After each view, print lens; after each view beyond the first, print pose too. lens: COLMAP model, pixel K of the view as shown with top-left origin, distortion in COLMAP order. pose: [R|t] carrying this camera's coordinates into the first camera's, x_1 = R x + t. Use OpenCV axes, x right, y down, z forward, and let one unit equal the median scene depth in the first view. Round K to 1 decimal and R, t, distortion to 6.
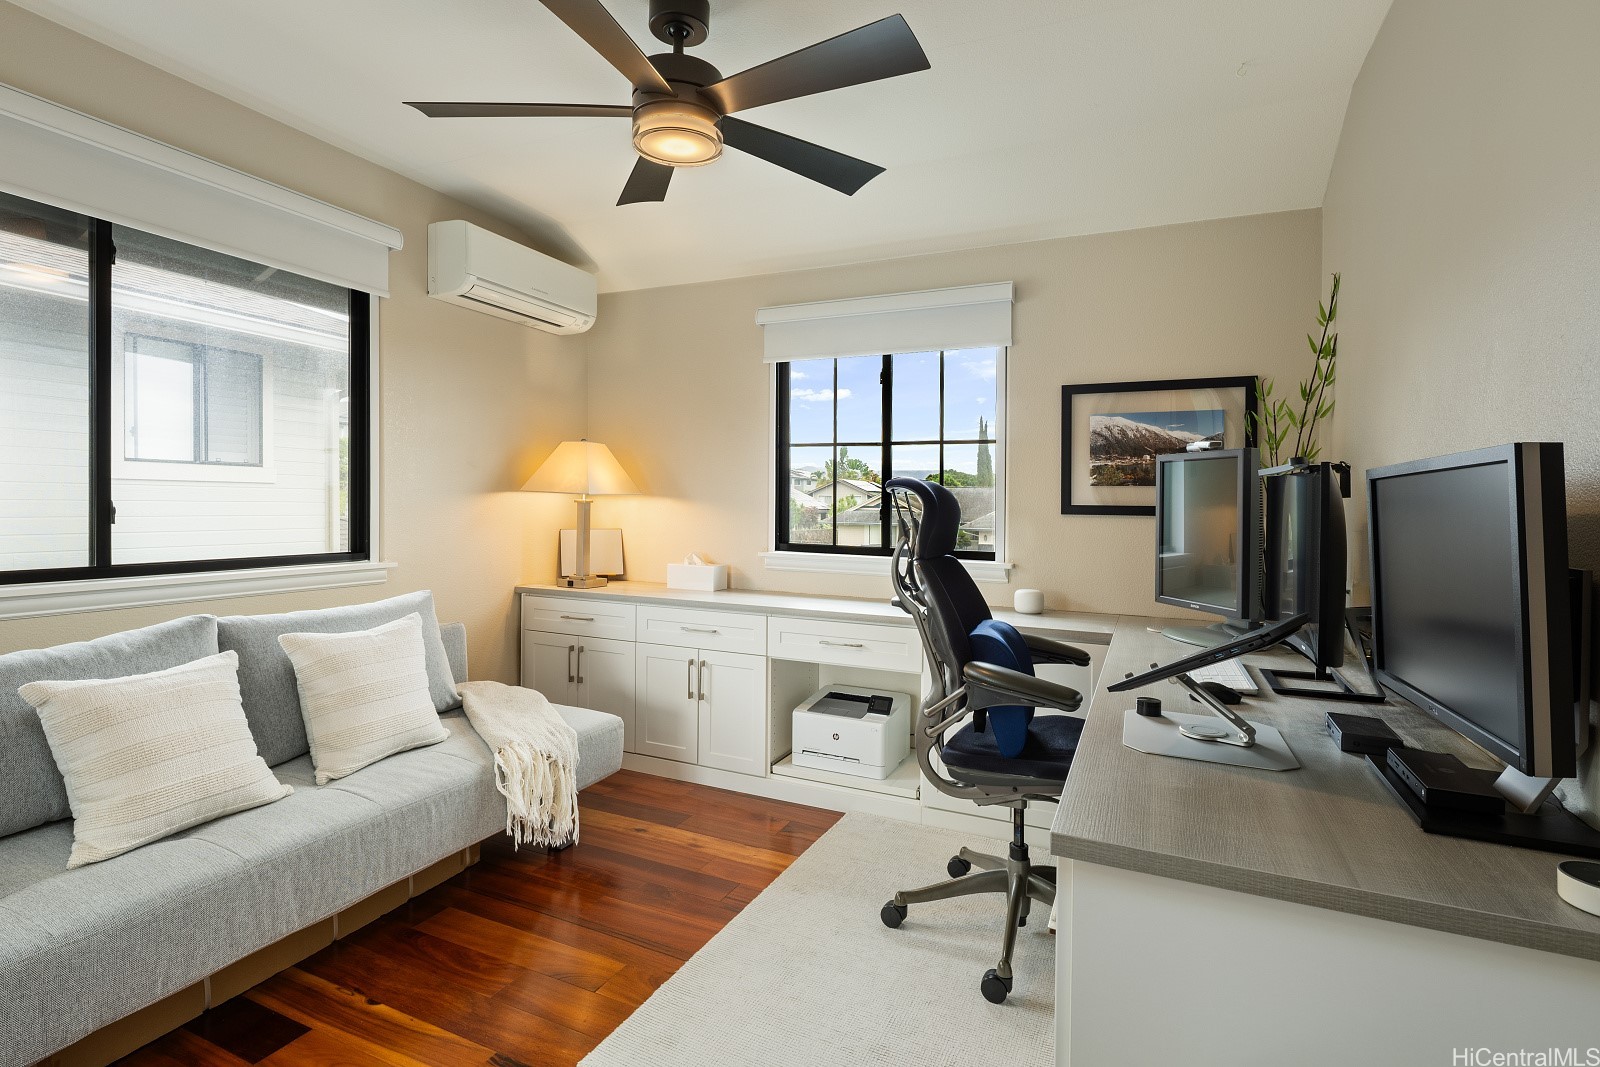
lens RADIAL K [[777.7, 0, 797.5], [0, 777.7, 496.8], [0, 0, 1]] dist [-0.000458, 0.000027]
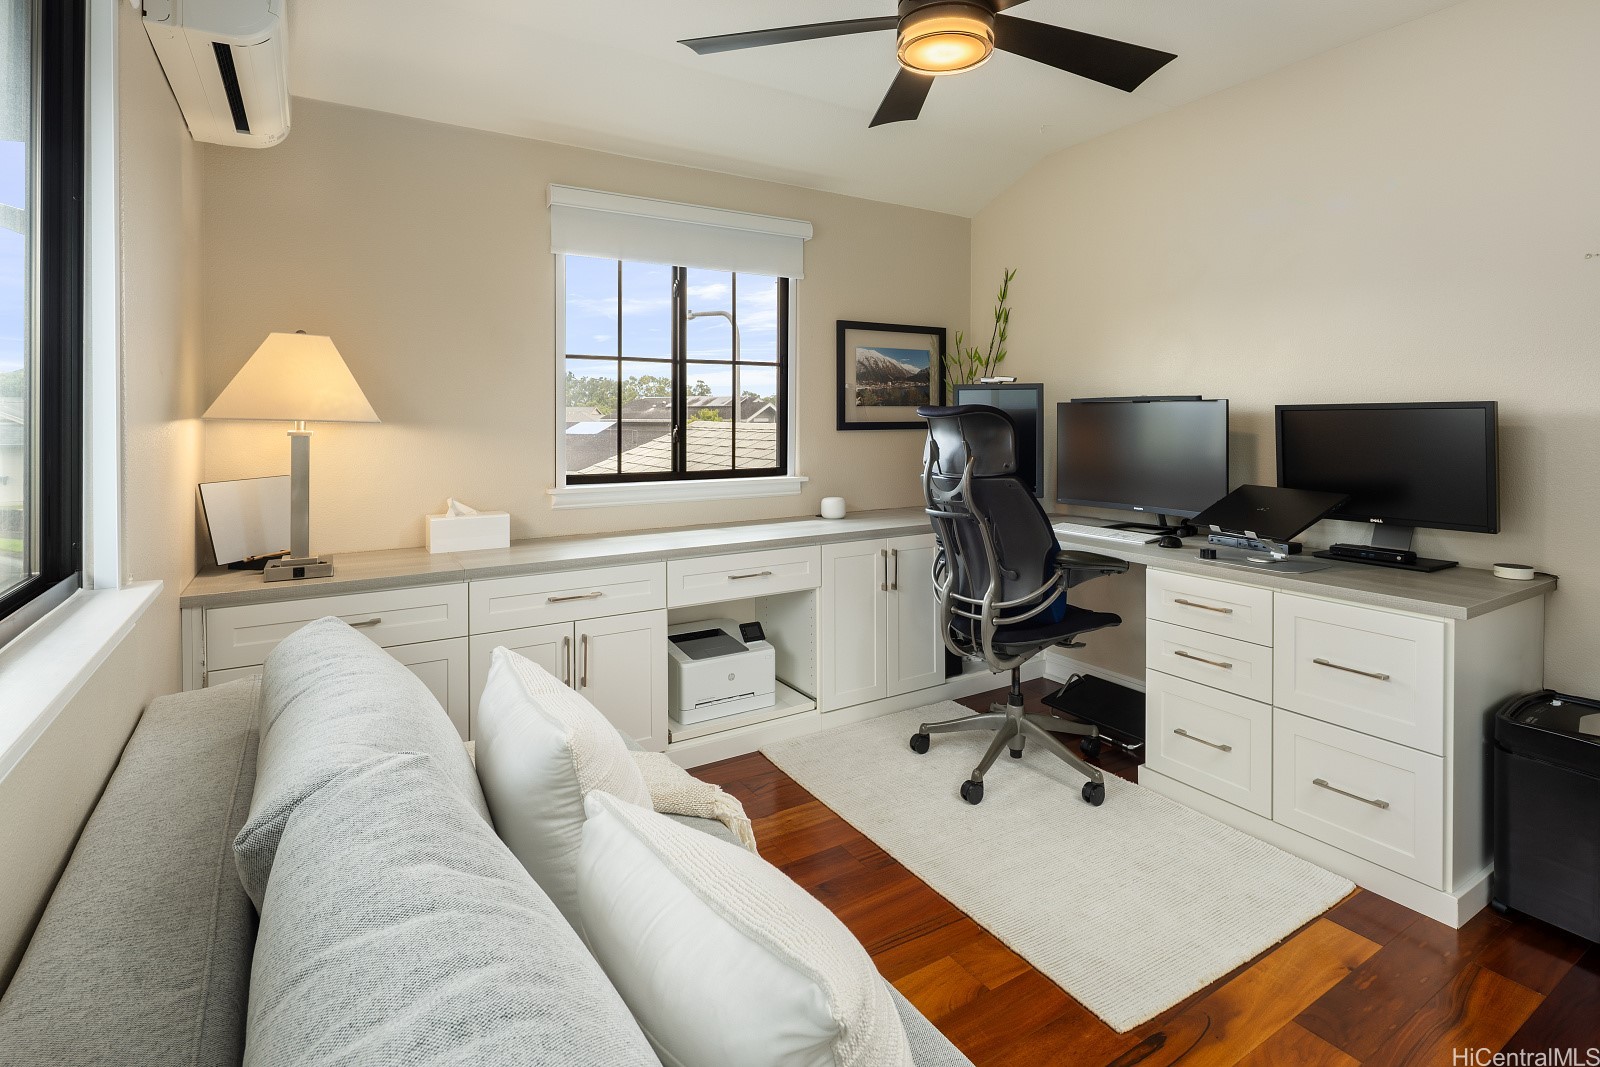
lens RADIAL K [[778.1, 0, 799.5], [0, 778.1, 401.8], [0, 0, 1]] dist [0.049159, 0.000066]
pose [[0.551625, 0.001961, 0.834090, -0.684271], [0.007831, 0.999941, -0.007530, -0.012088], [-0.834055, 0.010686, 0.551578, 0.409034]]
